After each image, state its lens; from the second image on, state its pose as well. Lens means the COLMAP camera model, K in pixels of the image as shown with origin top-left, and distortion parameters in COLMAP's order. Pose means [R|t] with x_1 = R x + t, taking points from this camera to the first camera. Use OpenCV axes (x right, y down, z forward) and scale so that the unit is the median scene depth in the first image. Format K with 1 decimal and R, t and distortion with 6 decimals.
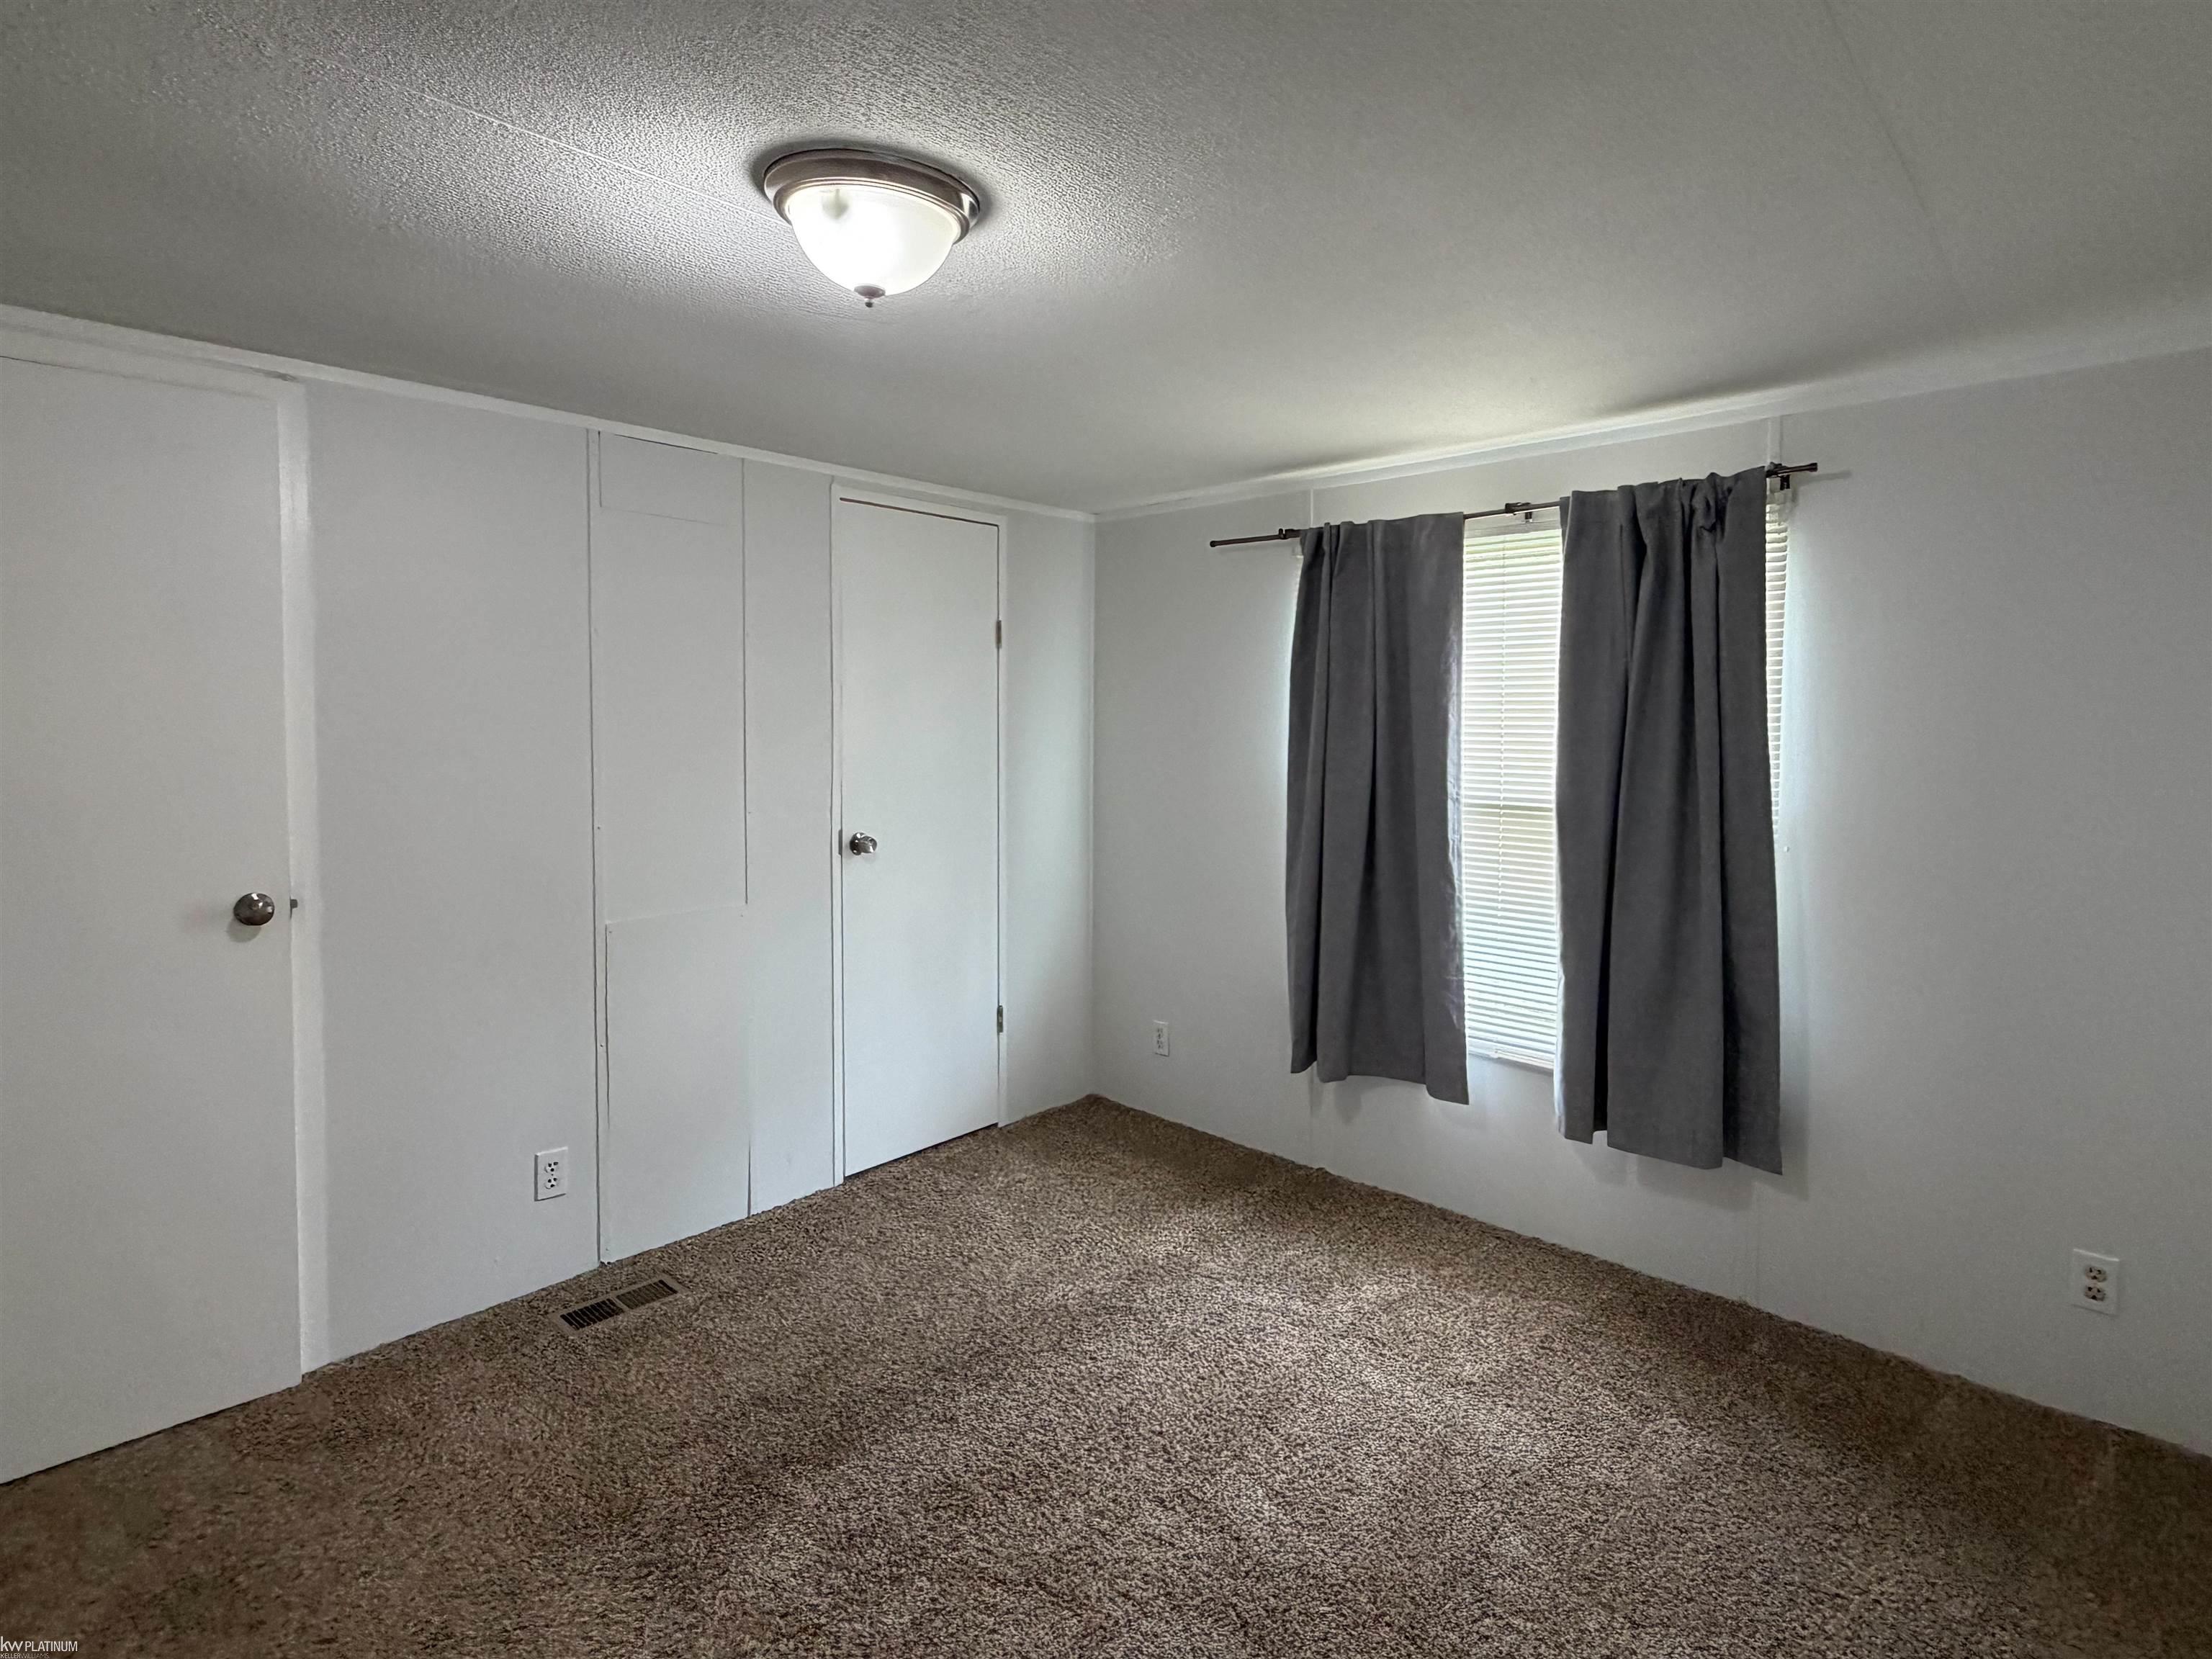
lens RADIAL K [[1112.6, 0, 1106.0], [0, 1112.6, 829.5], [0, 0, 1]] dist [0.000206, 0.020507]
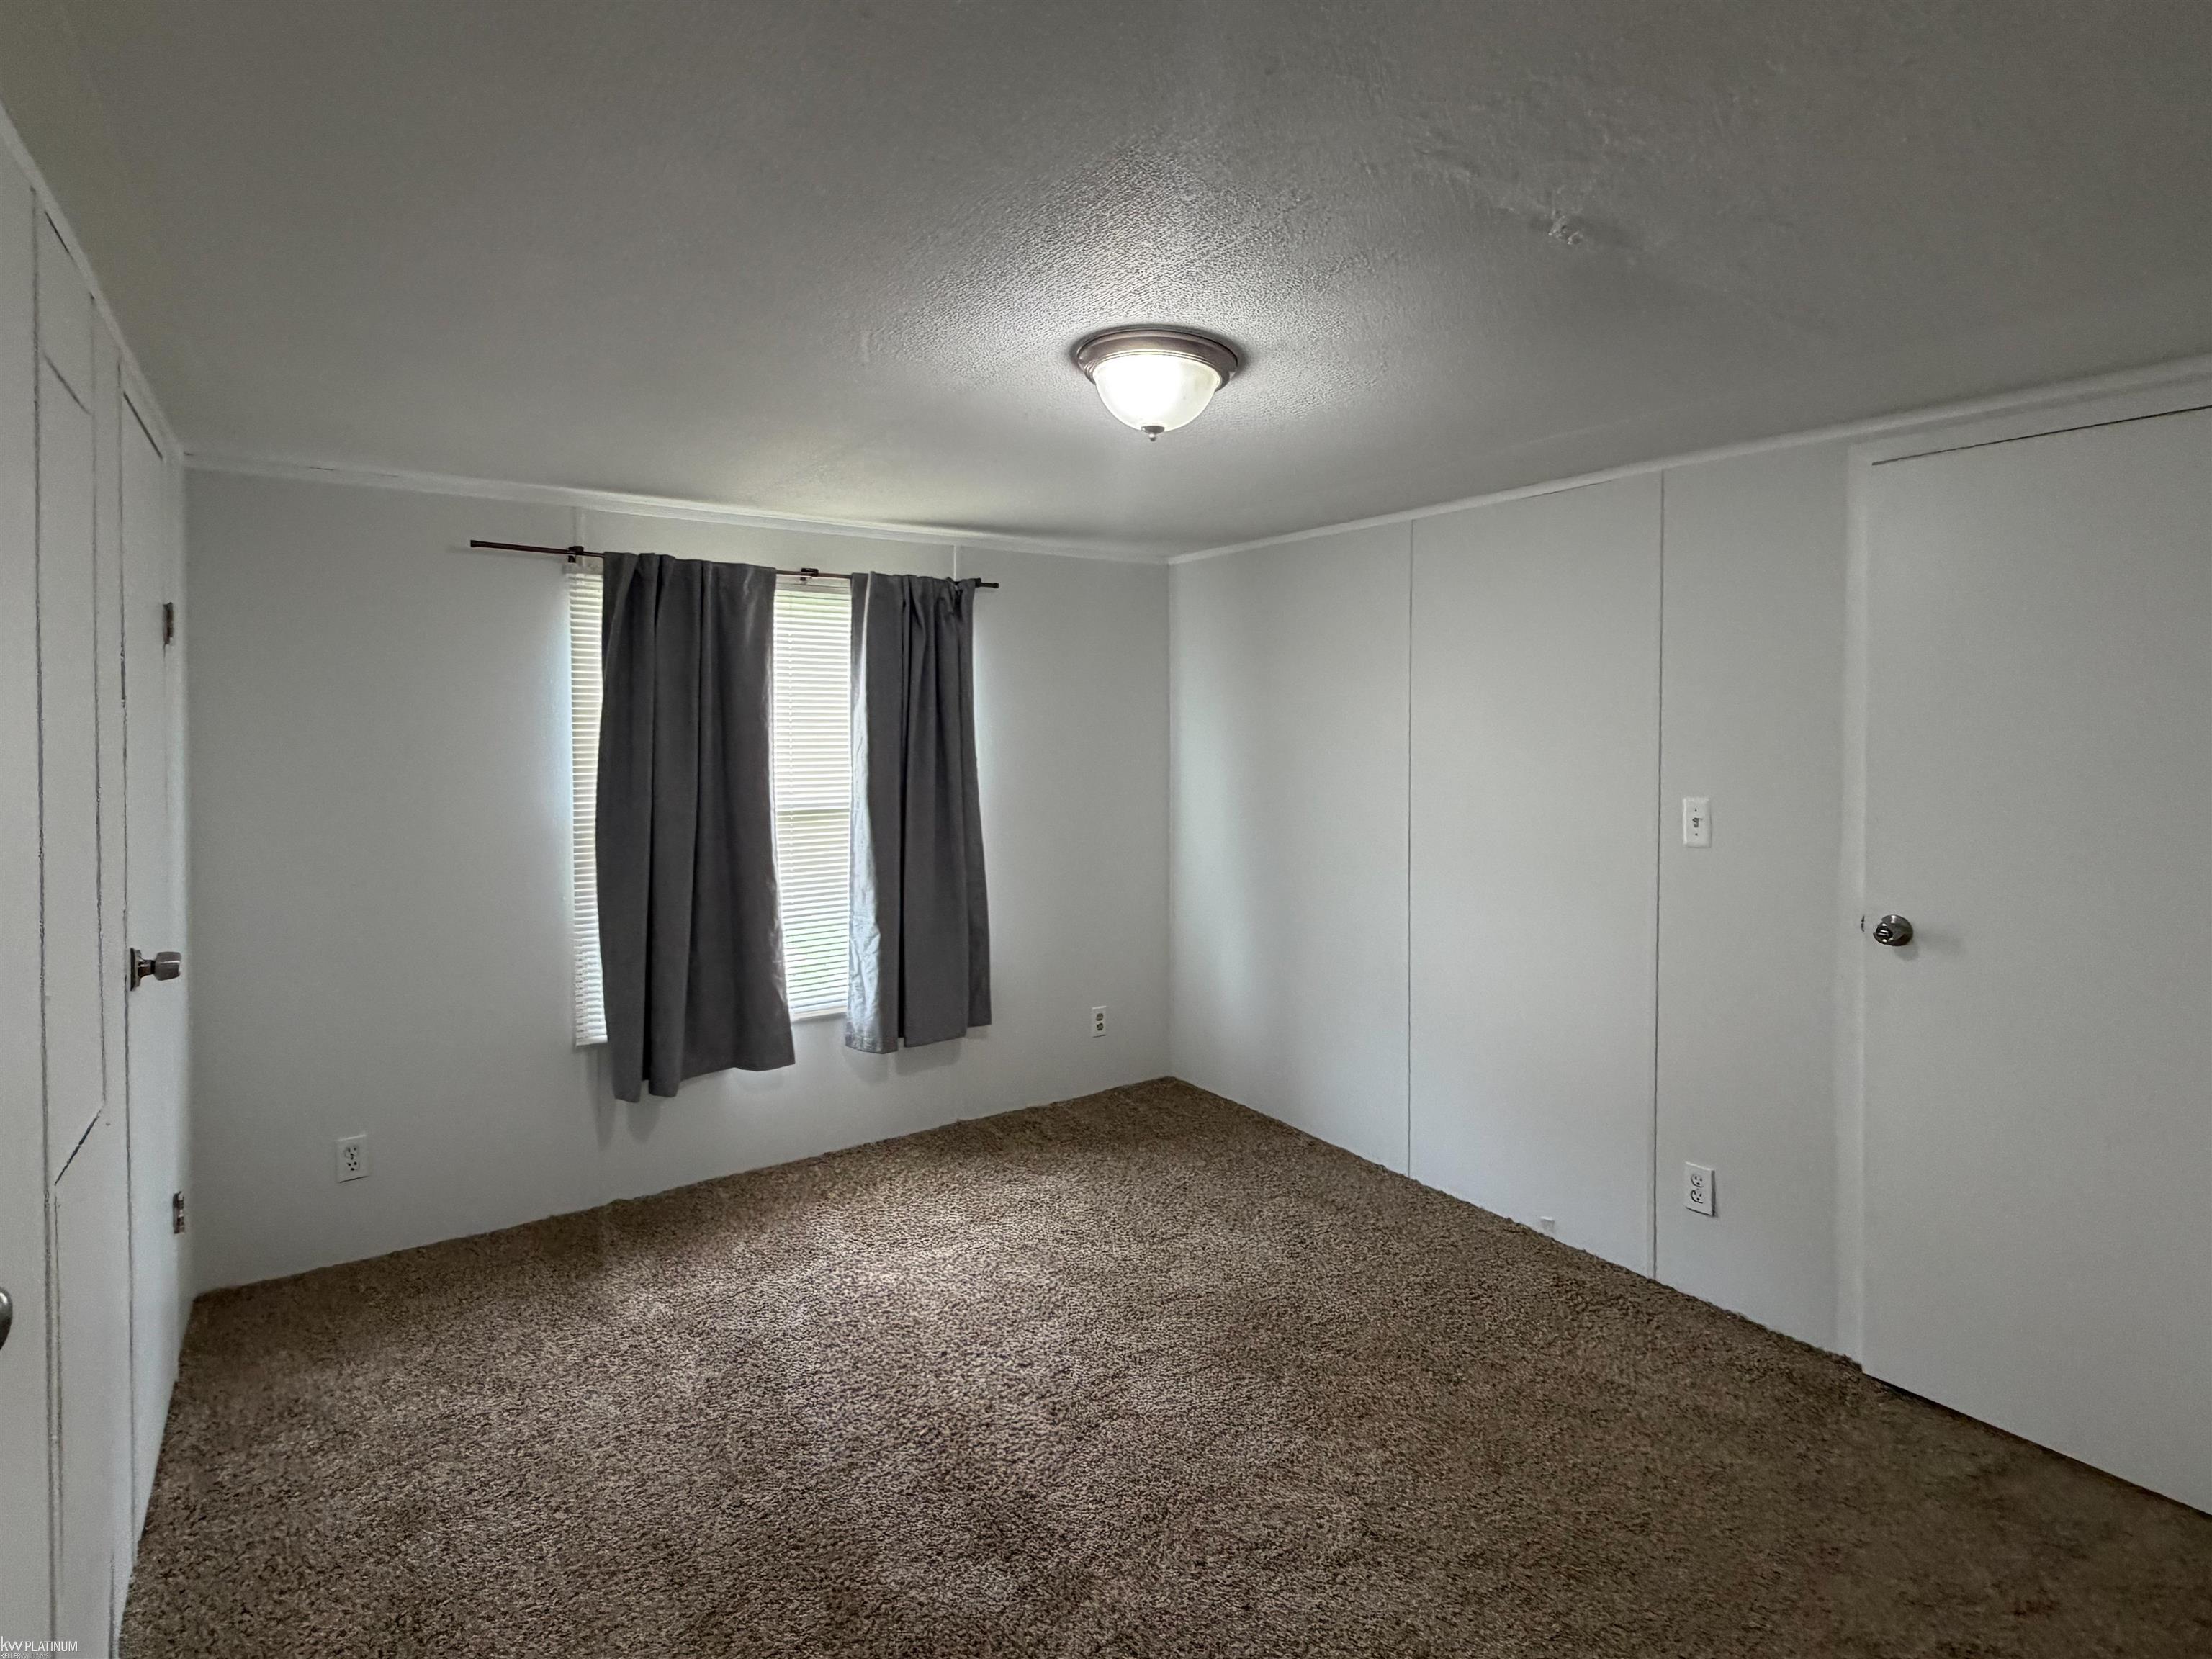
lens RADIAL K [[1112.6, 0, 1106.0], [0, 1112.6, 829.5], [0, 0, 1]] dist [0.000206, 0.020507]
pose [[0.232887, -0.097198, 0.967634, -0.764695], [0.100771, 0.992049, 0.075397, -0.060837], [-0.967269, 0.079951, 0.240830, 0.390477]]
